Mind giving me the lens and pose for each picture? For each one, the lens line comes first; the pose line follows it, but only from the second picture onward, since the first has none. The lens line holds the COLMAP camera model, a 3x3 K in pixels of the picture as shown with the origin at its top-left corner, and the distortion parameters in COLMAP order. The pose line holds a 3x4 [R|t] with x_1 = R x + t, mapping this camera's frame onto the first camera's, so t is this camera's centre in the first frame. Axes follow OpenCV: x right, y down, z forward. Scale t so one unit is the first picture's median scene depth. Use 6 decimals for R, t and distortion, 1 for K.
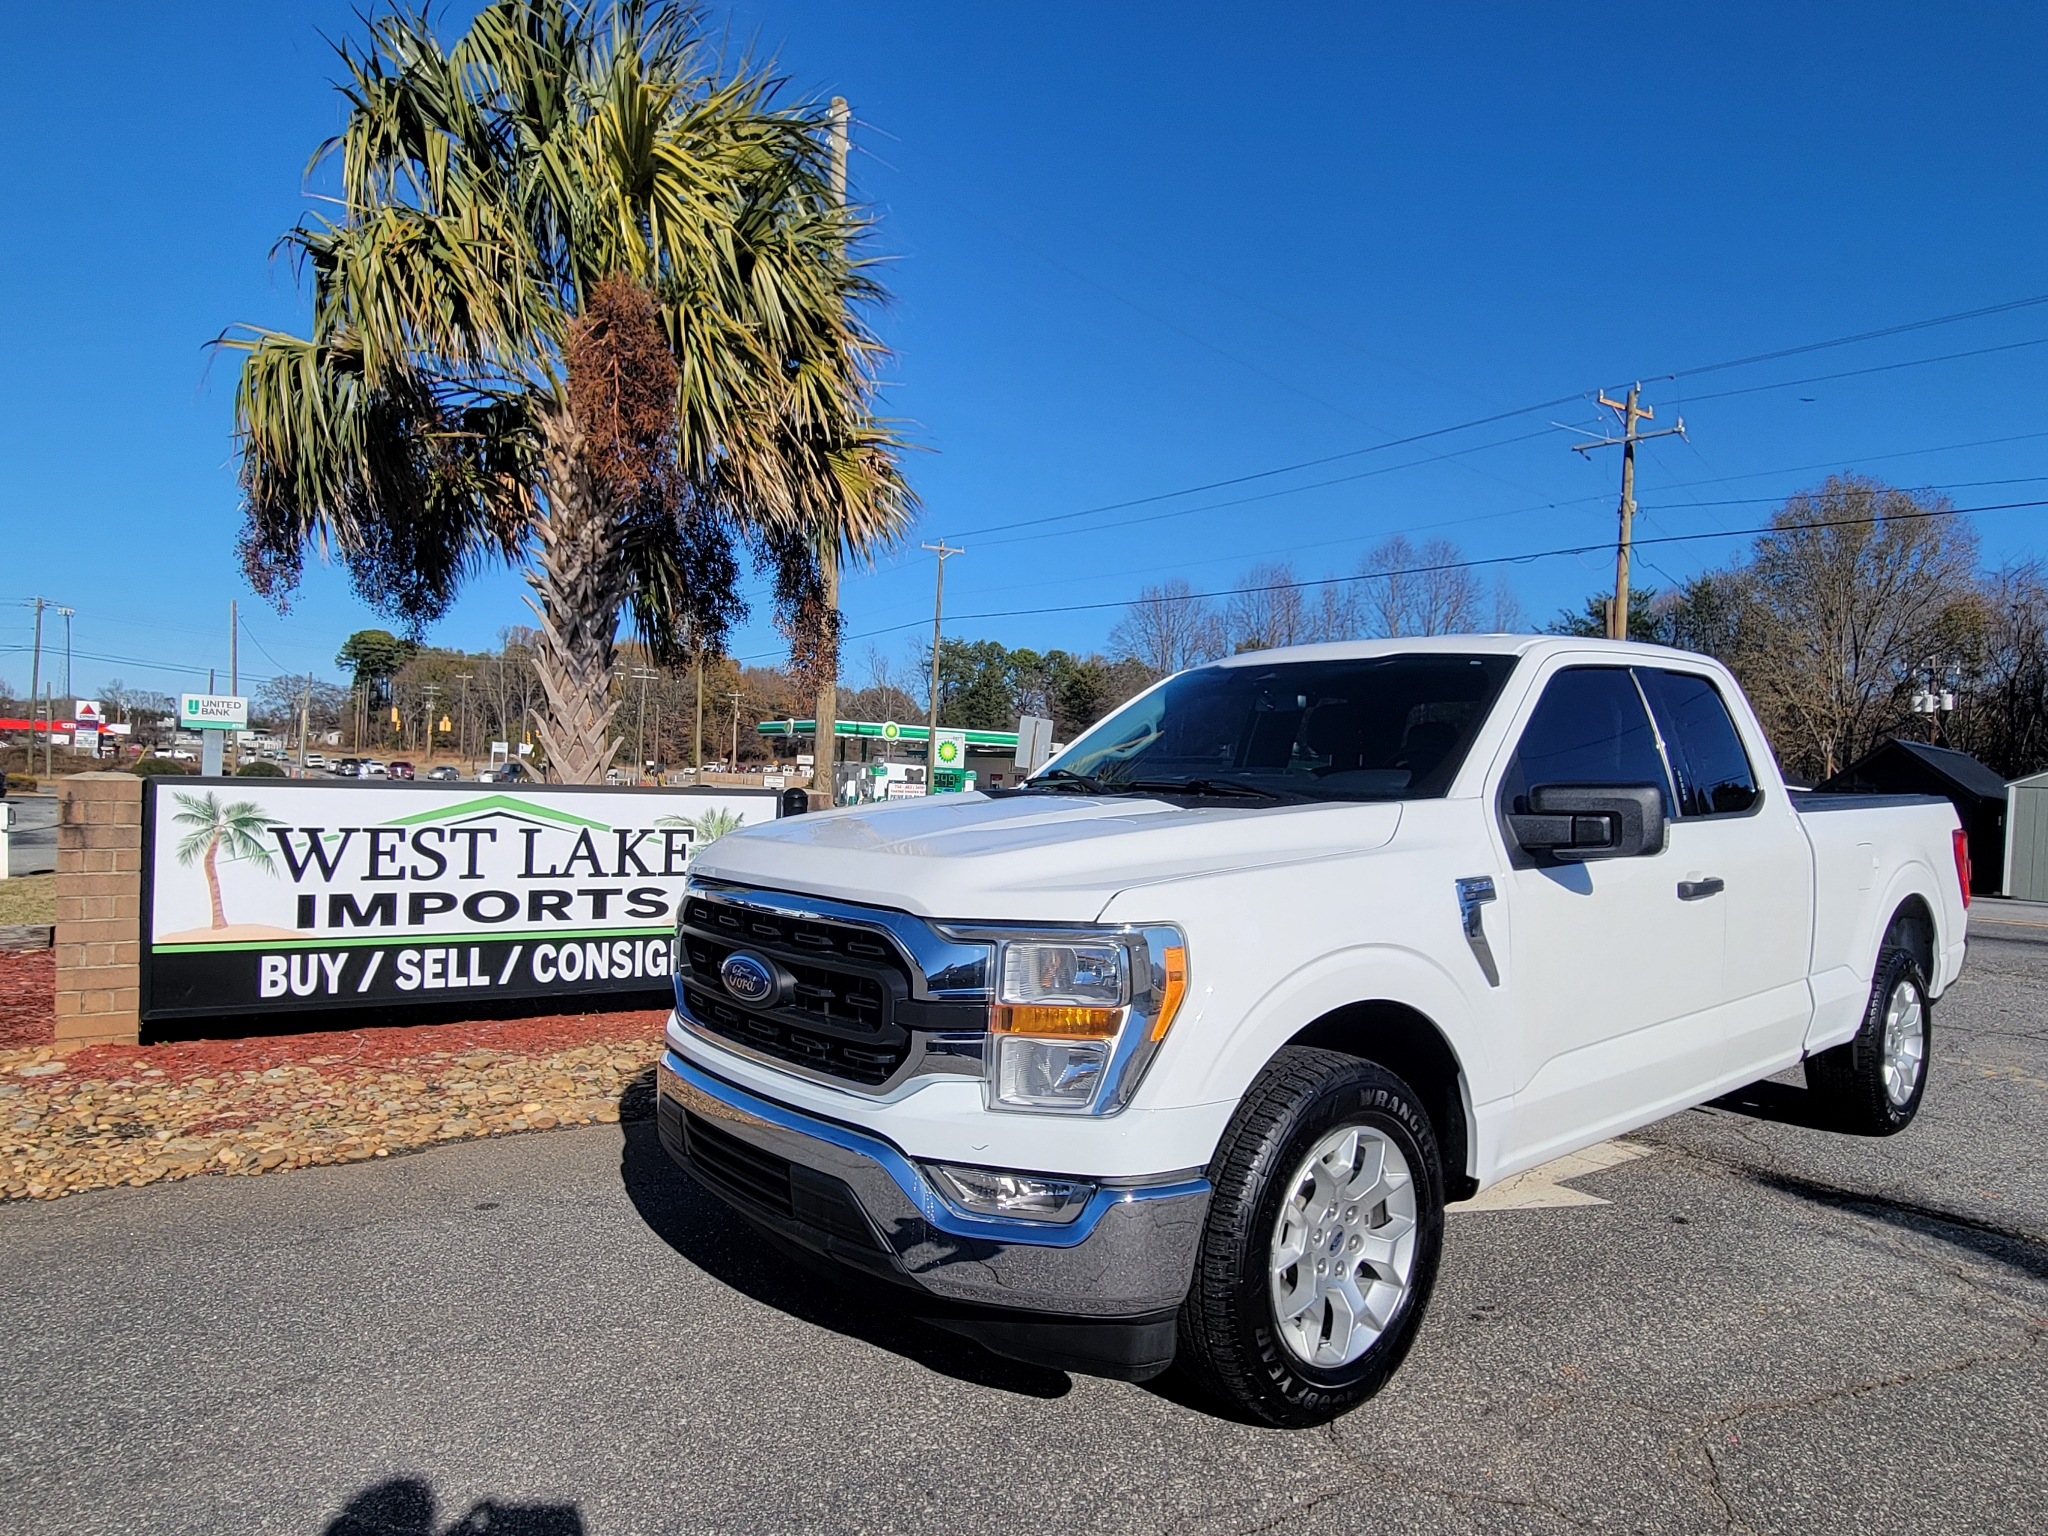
lens RADIAL K [[1229.5, 0, 1033.1], [0, 1229.5, 773.1], [0, 0, 1]] dist [0.000821, -0.000820]
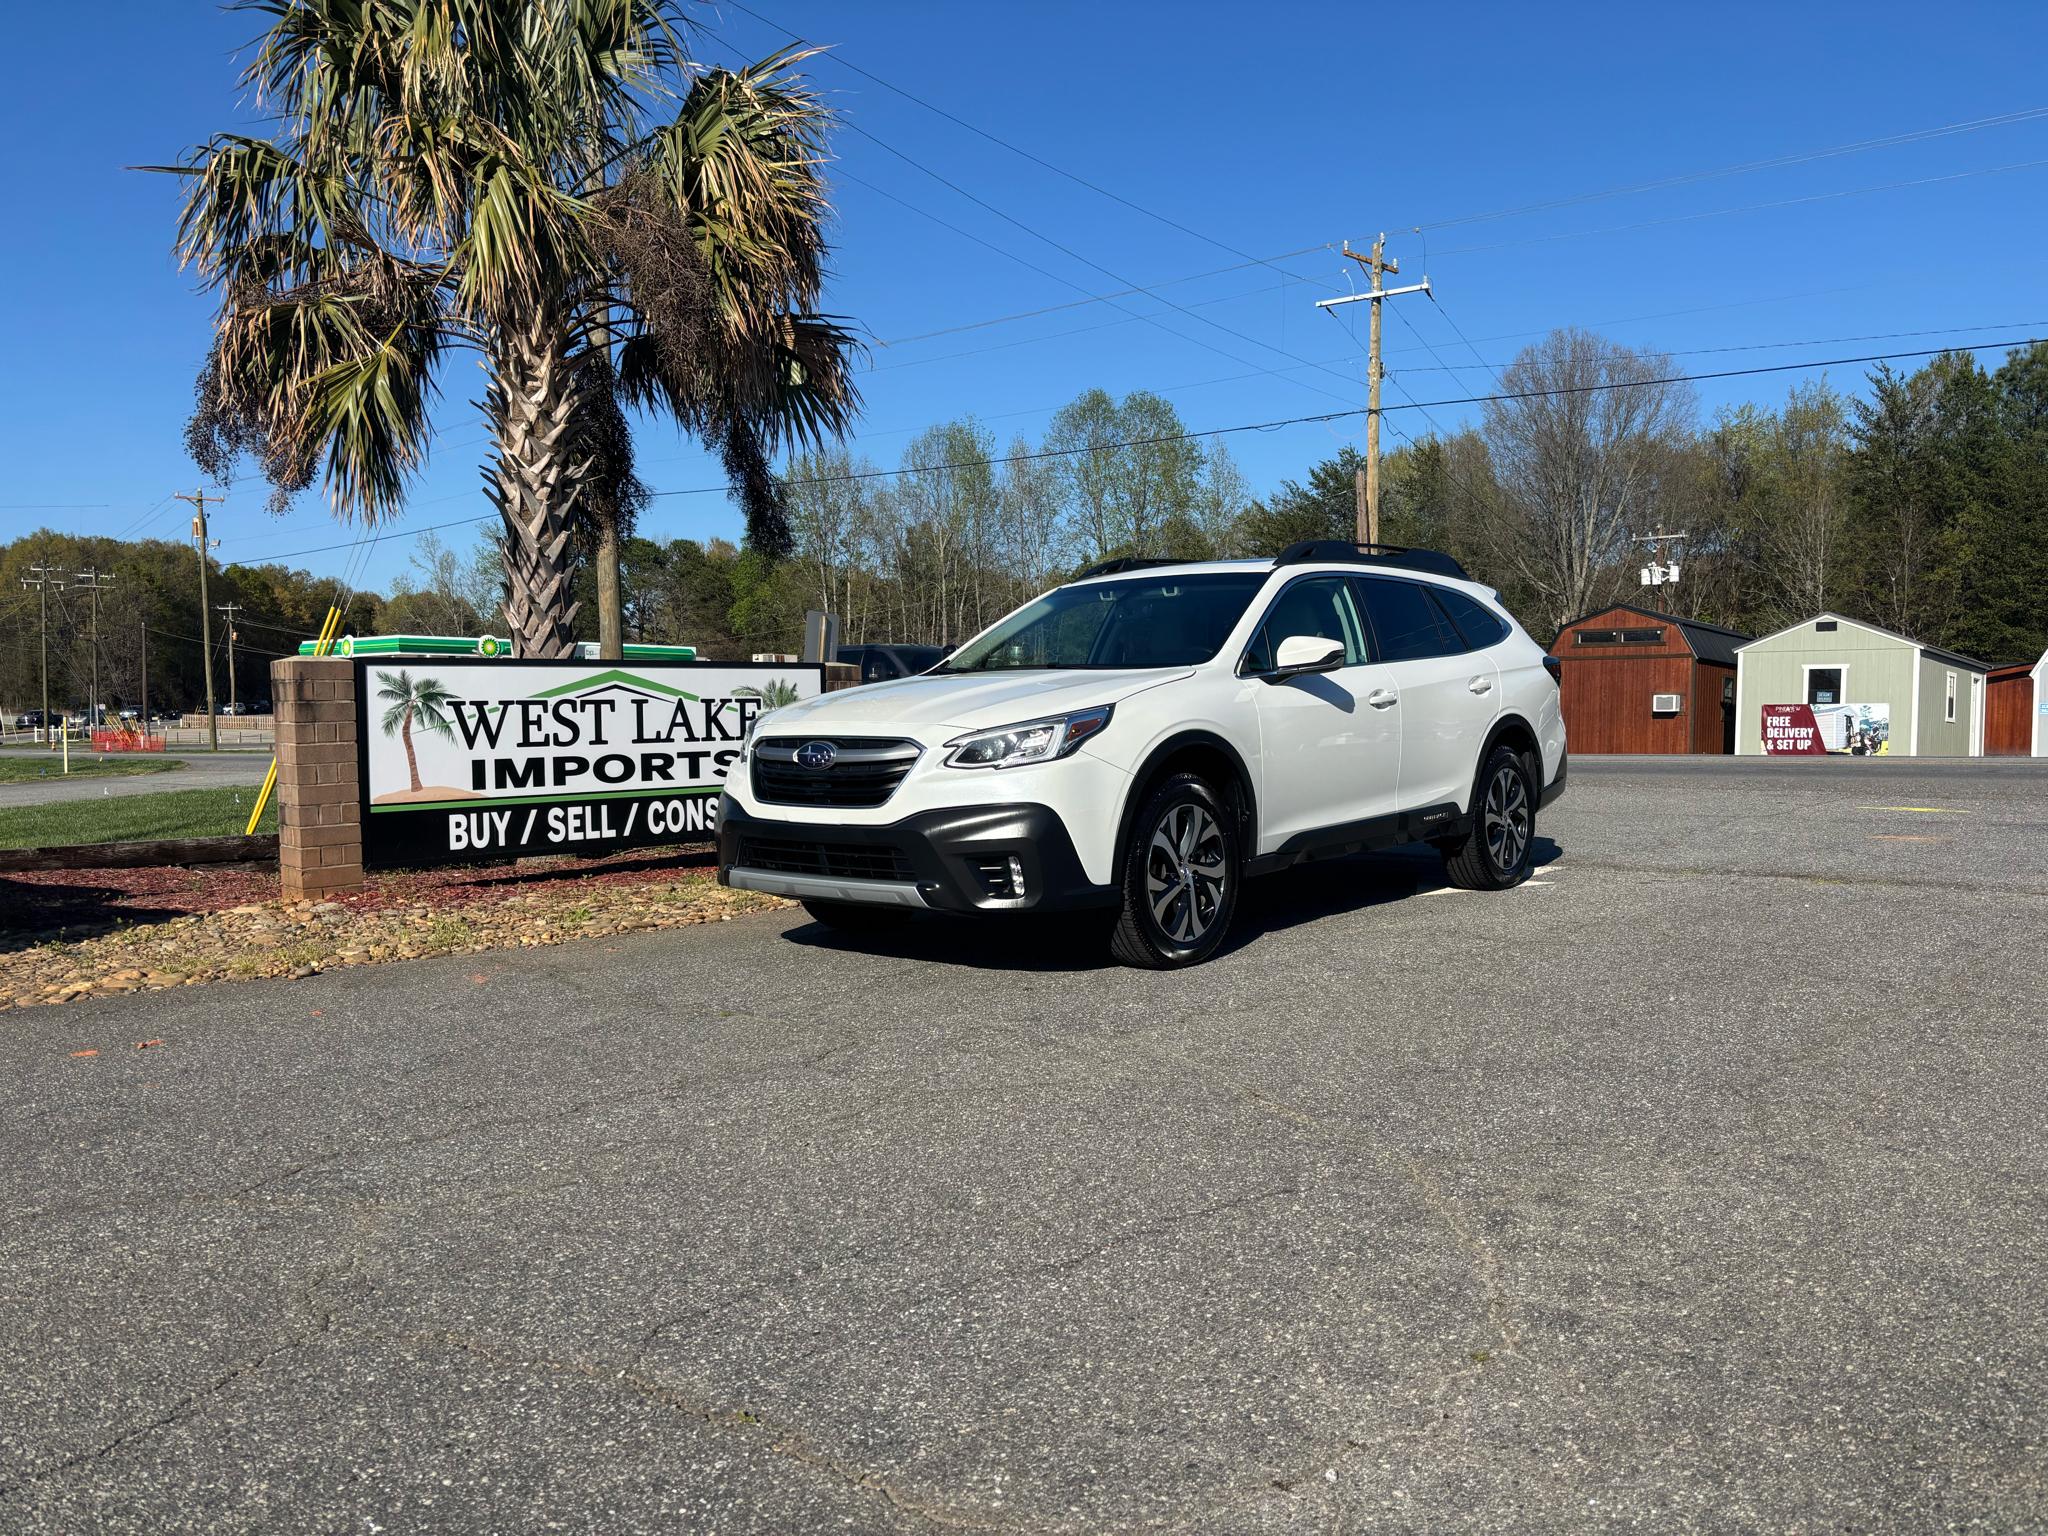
lens RADIAL K [[1564.0, 0, 1007.5], [0, 1564.0, 767.4], [0, 0, 1]] dist [0.109046, -0.184270]
pose [[0.969107, -0.054705, 0.240498, -0.444631], [0.043650, 0.997741, 0.051059, 0.049860], [-0.242747, -0.038984, 0.969306, -0.504403]]
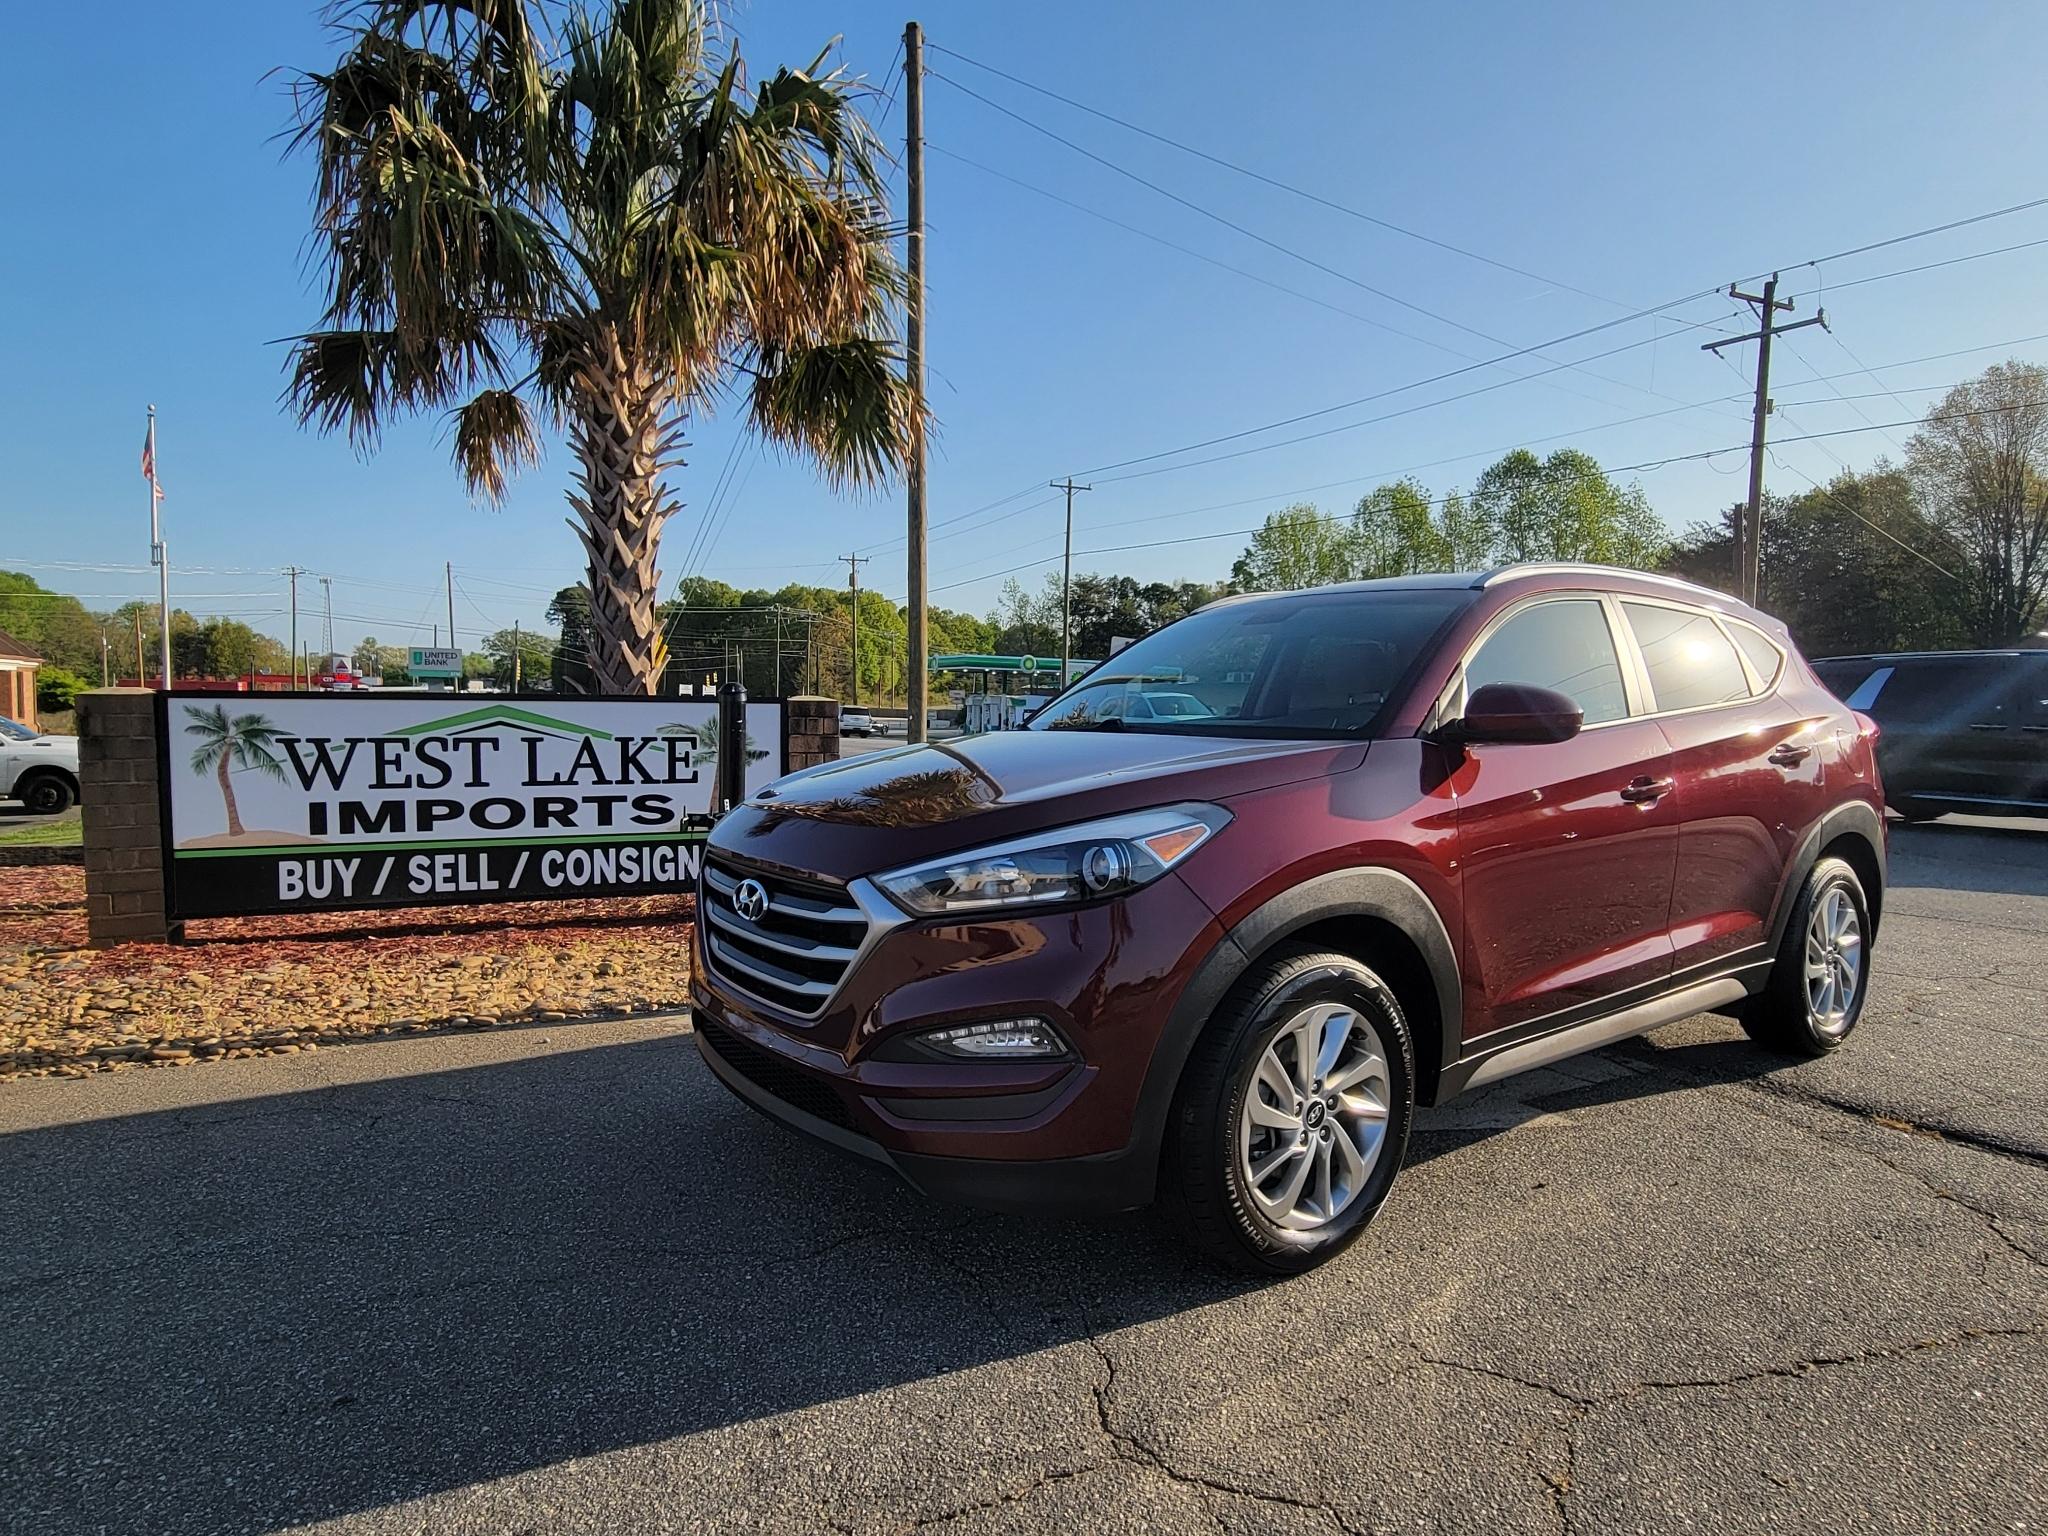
lens RADIAL K [[1148.6, 0, 1036.1], [0, 1148.6, 772.4], [0, 0, 1]] dist [-0.003203, 0.000852]
pose [[0.992153, -0.014967, -0.124130, 0.129110], [0.022257, 0.998094, 0.057557, 0.029278], [0.123032, -0.059868, 0.990595, 0.106097]]
